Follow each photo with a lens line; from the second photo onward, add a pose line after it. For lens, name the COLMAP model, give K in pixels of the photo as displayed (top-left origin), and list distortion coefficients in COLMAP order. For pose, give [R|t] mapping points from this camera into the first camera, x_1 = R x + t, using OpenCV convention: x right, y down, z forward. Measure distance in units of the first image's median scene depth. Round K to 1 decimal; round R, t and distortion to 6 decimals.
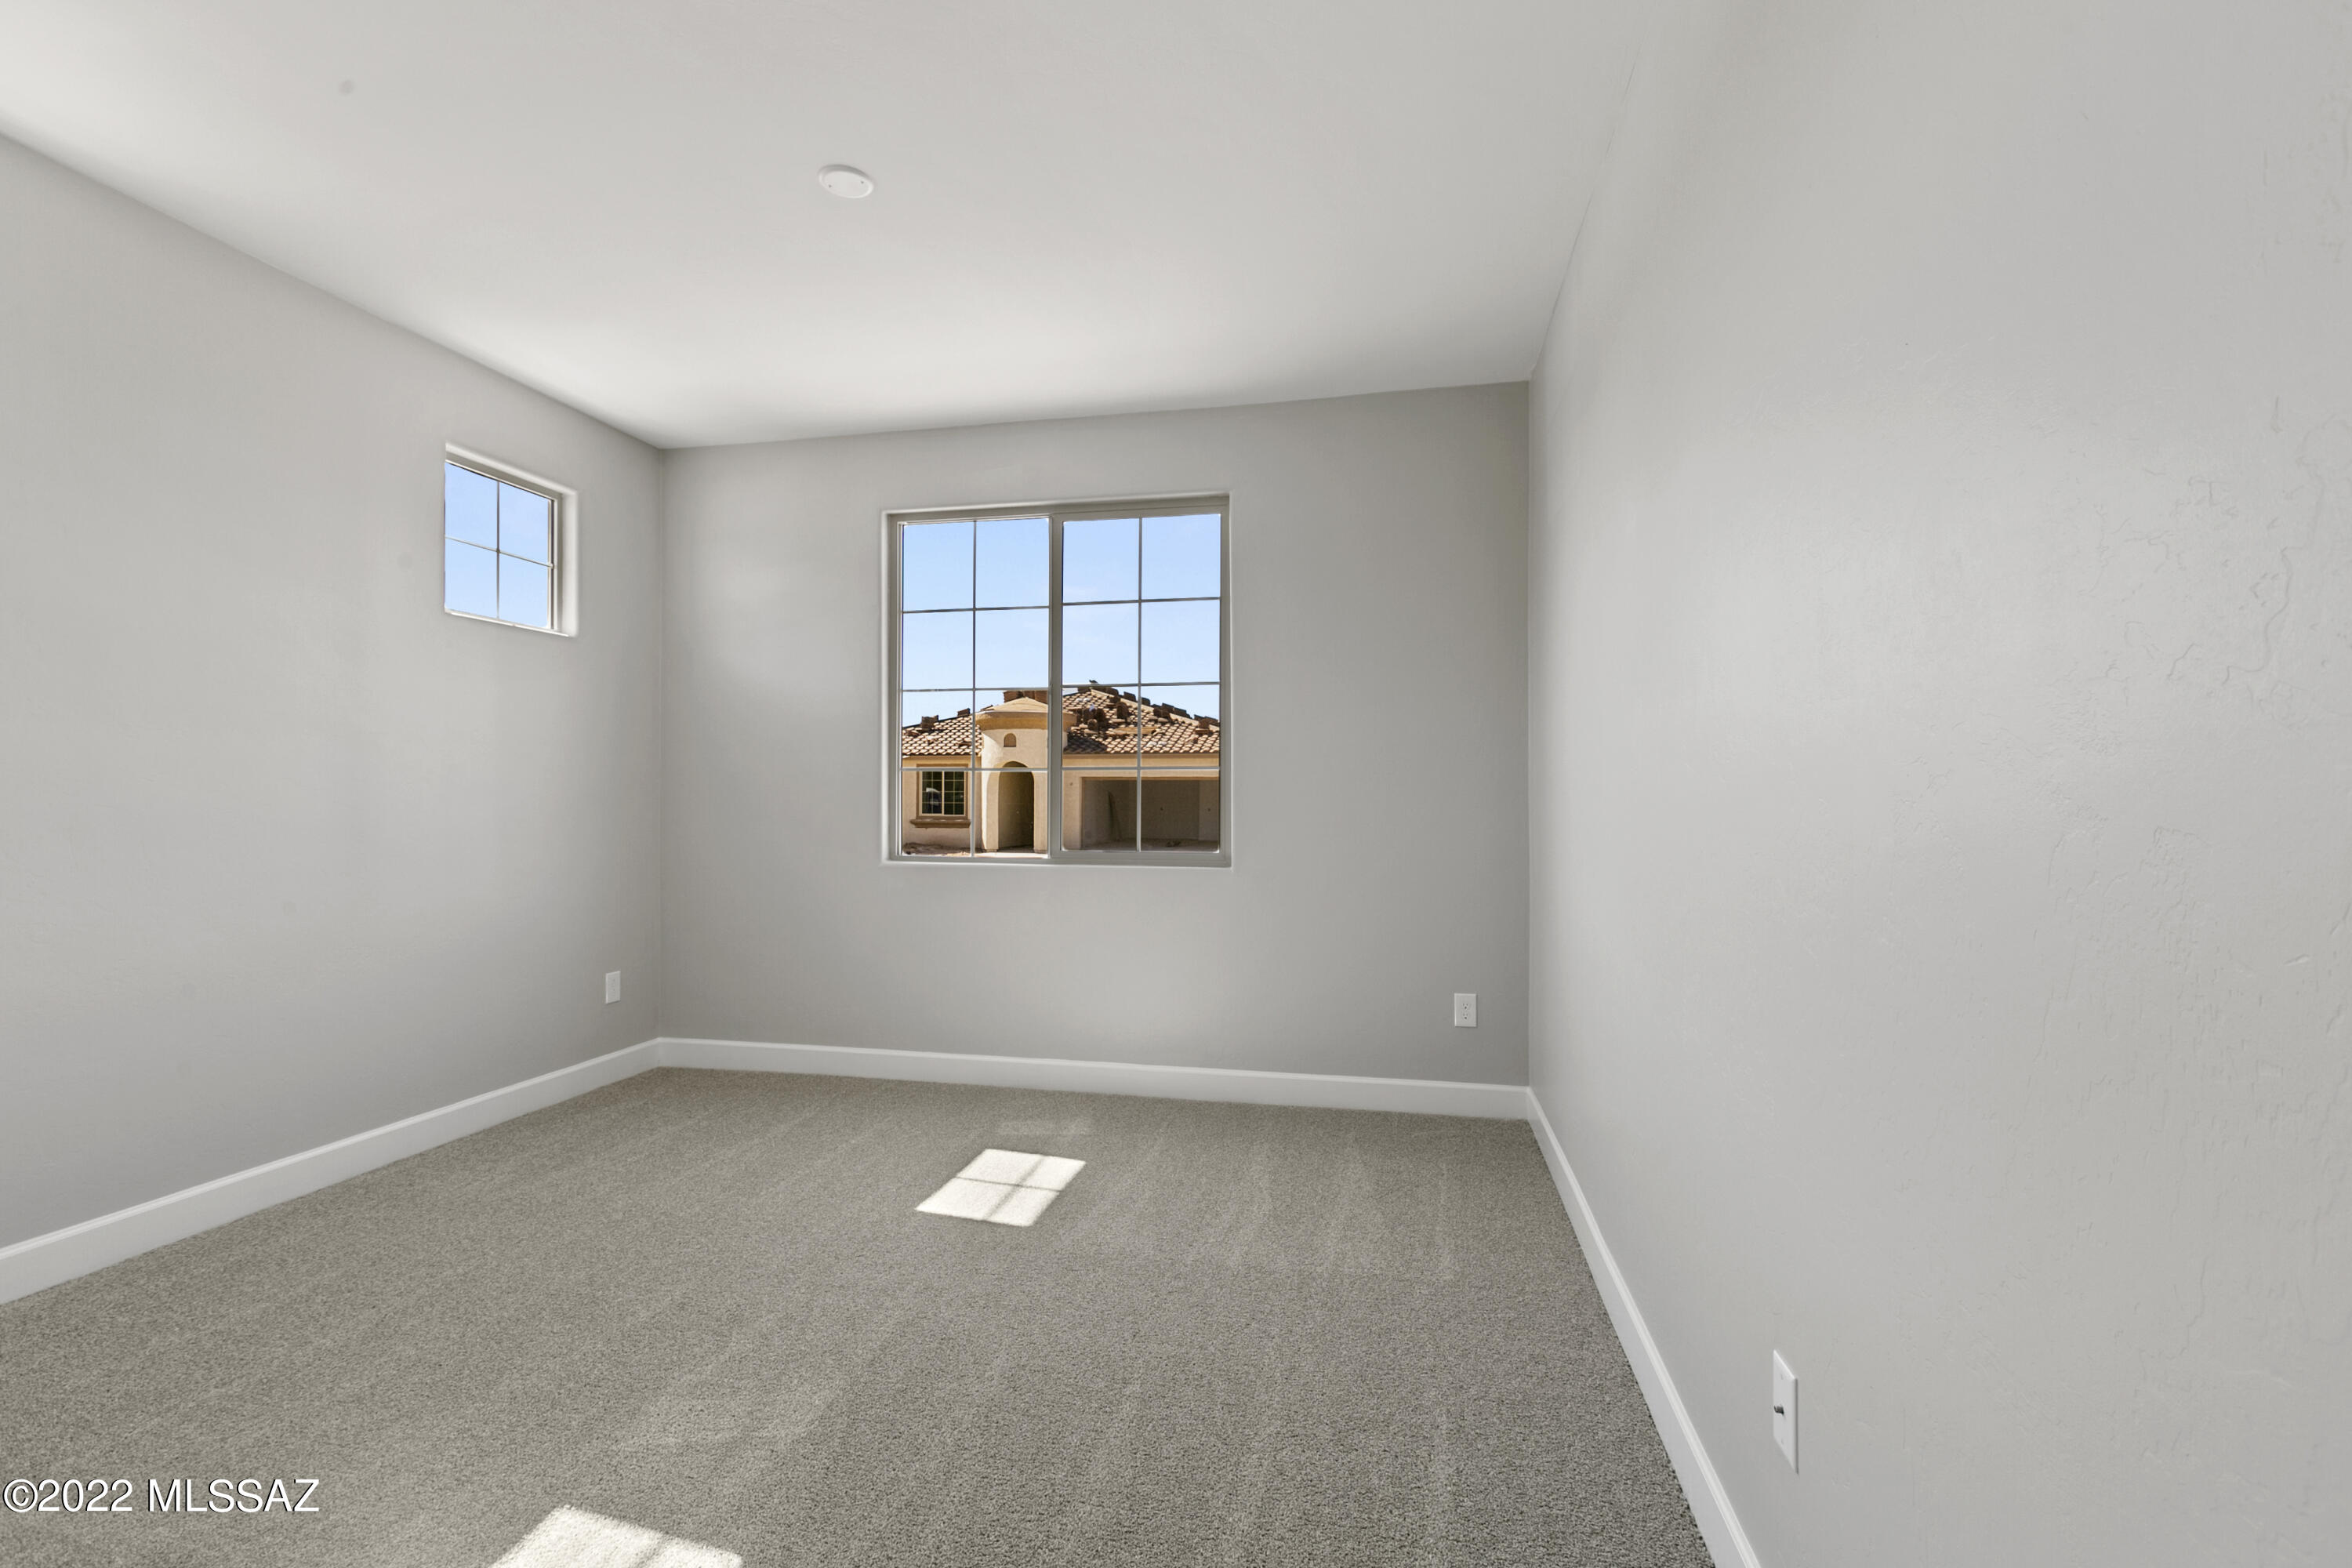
lens RADIAL K [[1037.4, 0, 1175.0], [0, 1037.4, 790.8], [0, 0, 1]] dist [0.000909, -0.000220]
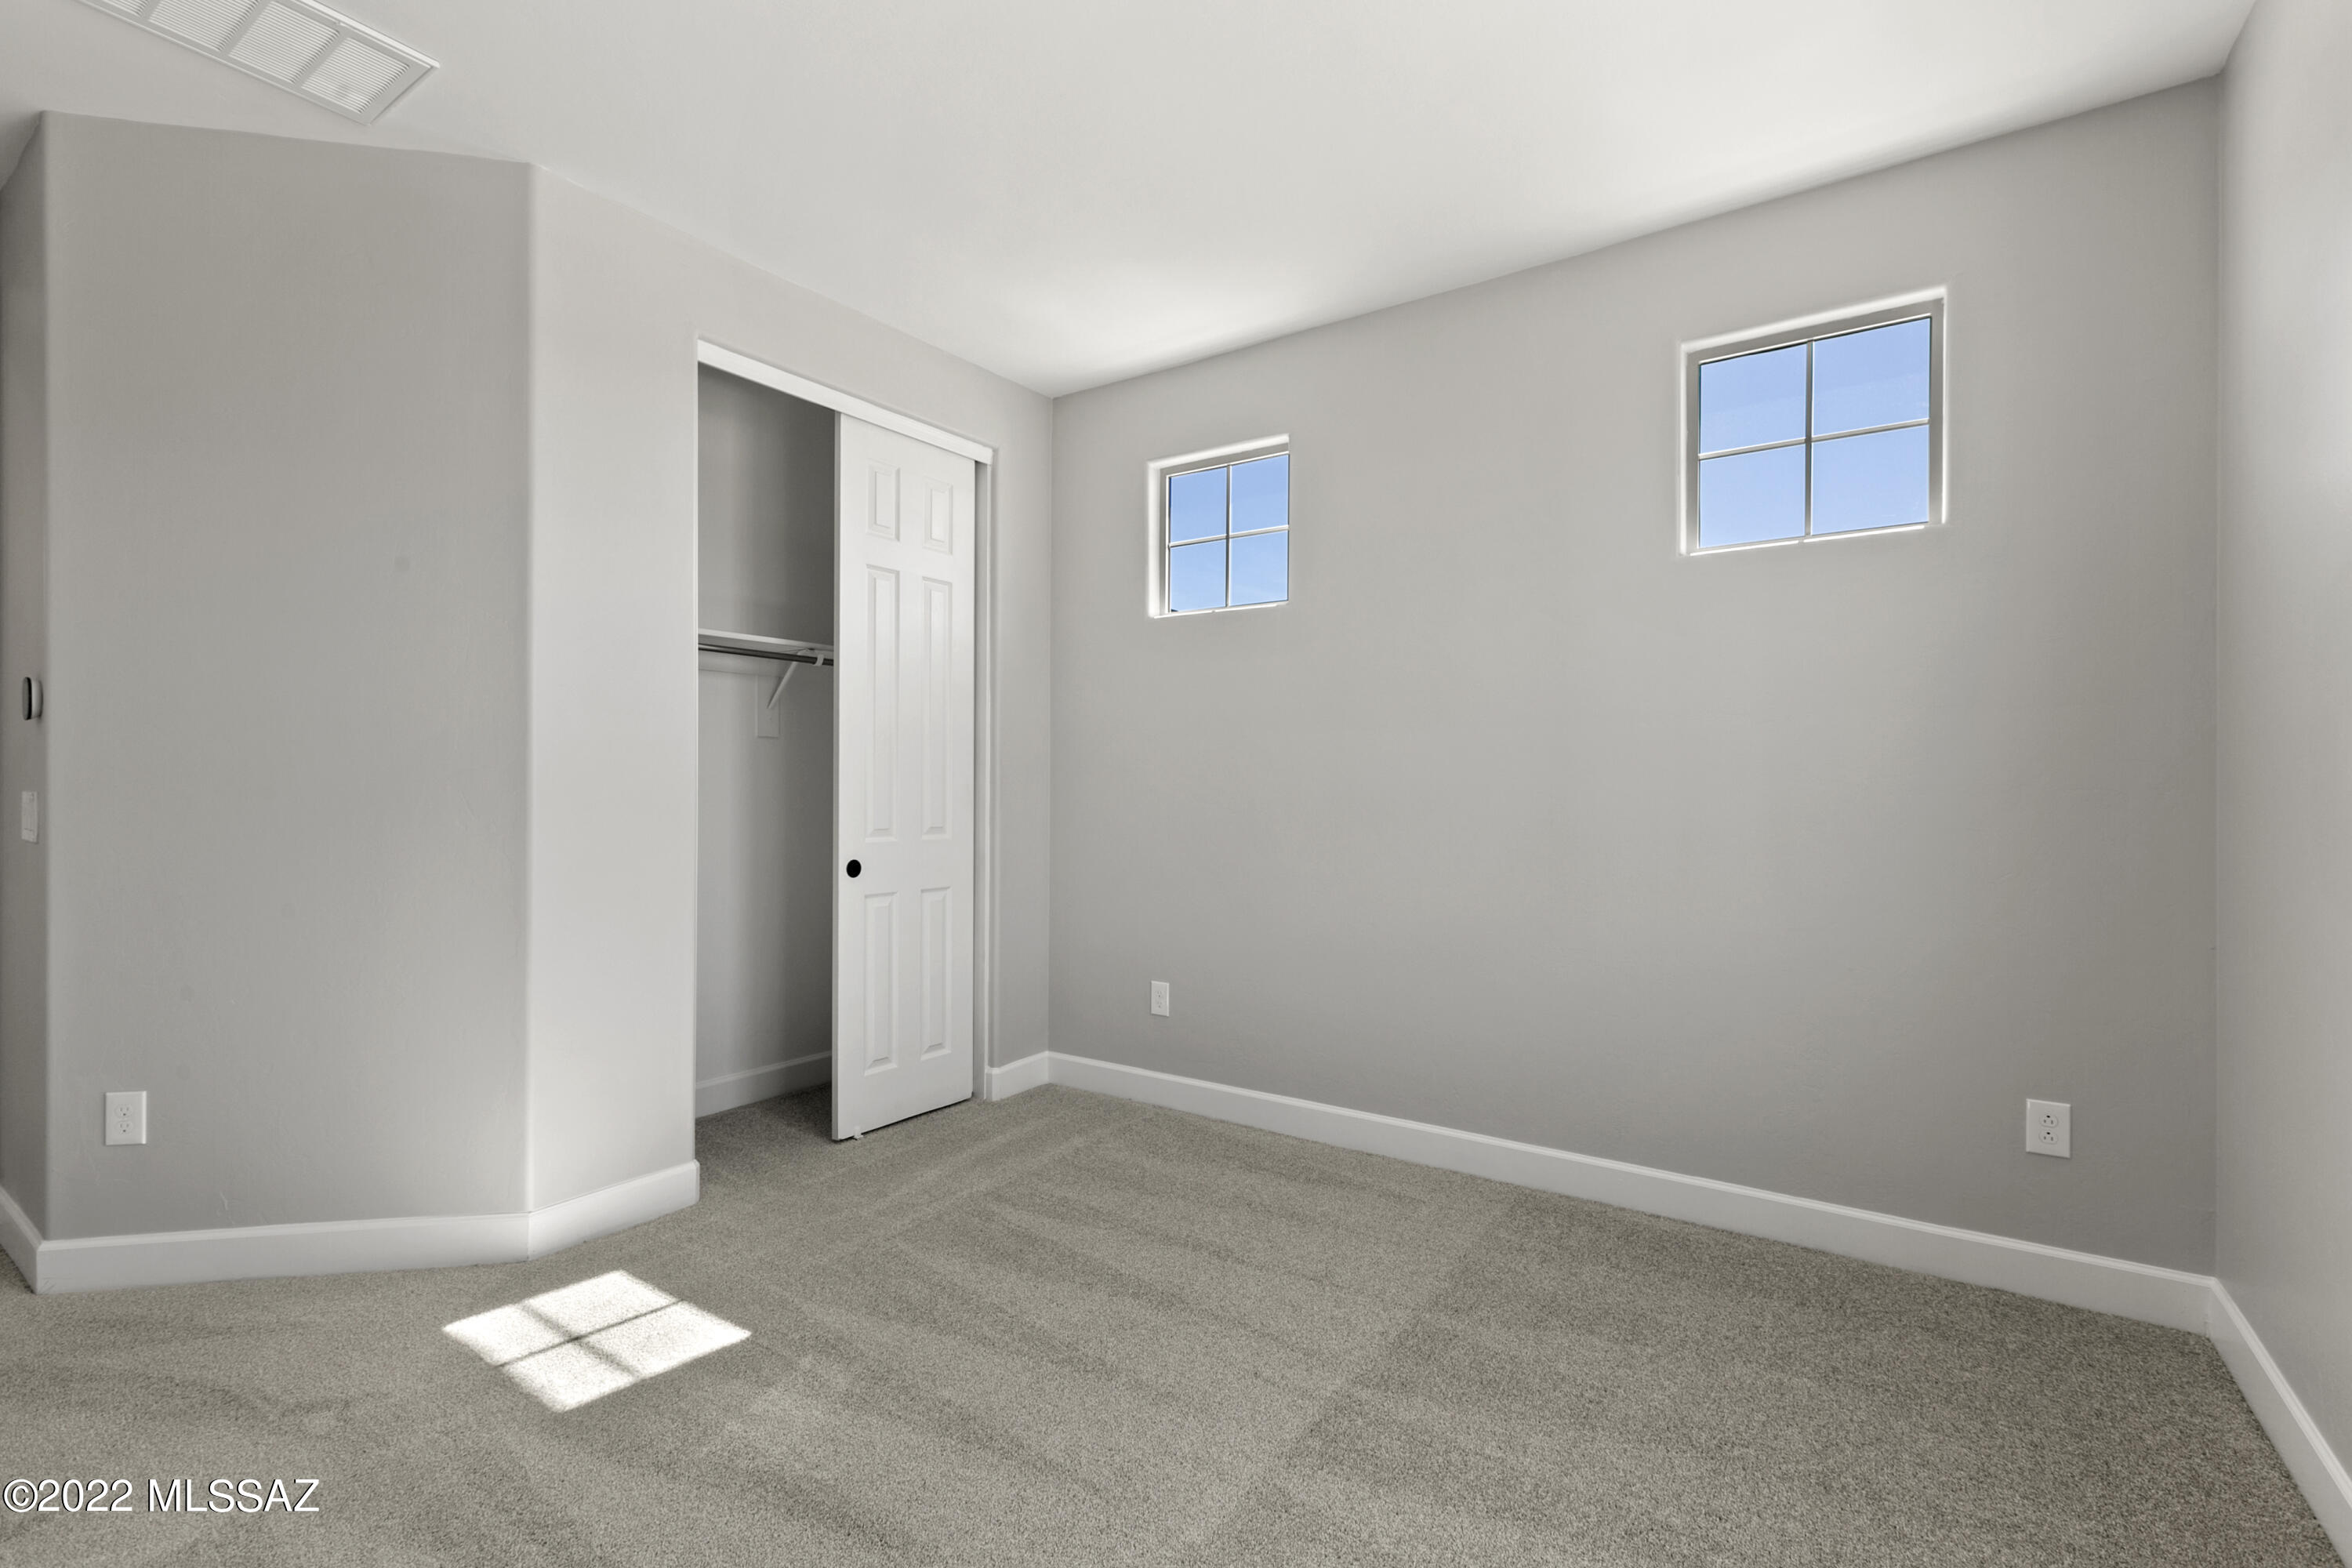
lens RADIAL K [[1037.4, 0, 1175.0], [0, 1037.4, 790.8], [0, 0, 1]] dist [0.000909, -0.000220]
pose [[-0.384715, -0.005877, -0.923017, 0.299289], [0.003412, 0.999964, -0.007789, 0.017792], [0.923029, -0.006146, -0.384681, 1.454183]]
